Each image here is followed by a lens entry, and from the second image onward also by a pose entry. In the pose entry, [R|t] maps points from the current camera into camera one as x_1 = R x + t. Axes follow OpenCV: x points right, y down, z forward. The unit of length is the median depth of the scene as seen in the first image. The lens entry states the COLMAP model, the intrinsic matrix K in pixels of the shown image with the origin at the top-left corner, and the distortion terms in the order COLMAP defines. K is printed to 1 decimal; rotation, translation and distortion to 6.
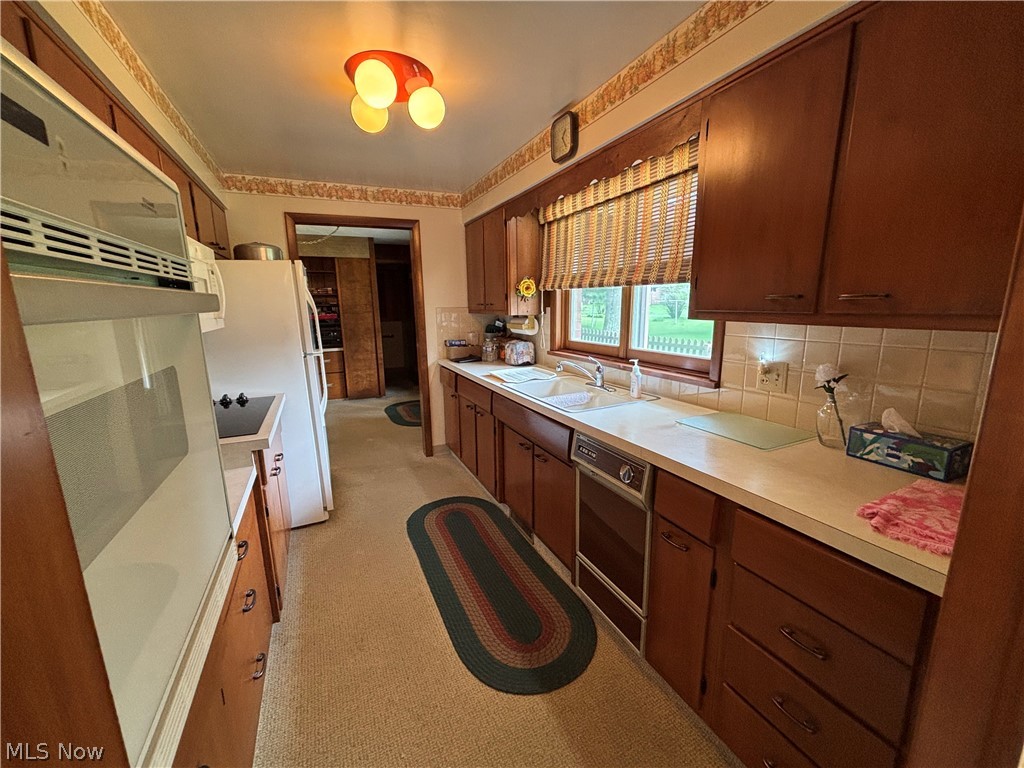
lens RADIAL K [[412.8, 0, 512.8], [0, 412.8, 385.9], [0, 0, 1]] dist [-0.003090, -0.001416]
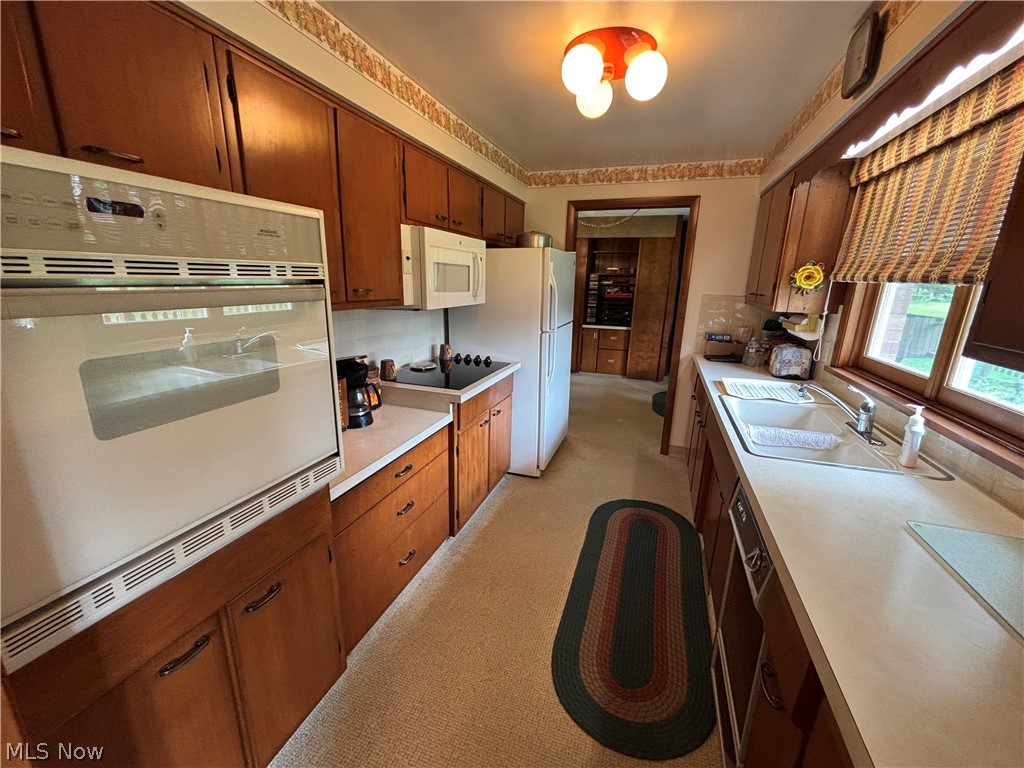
lens RADIAL K [[412.8, 0, 507.9], [0, 412.8, 384.4], [0, 0, 1]] dist [-0.003090, -0.001416]
pose [[0.709887, 0.206342, -0.673412, 0.189783], [-0.172904, 0.977920, 0.117377, -0.042218], [0.682762, 0.033111, 0.729890, 0.095108]]
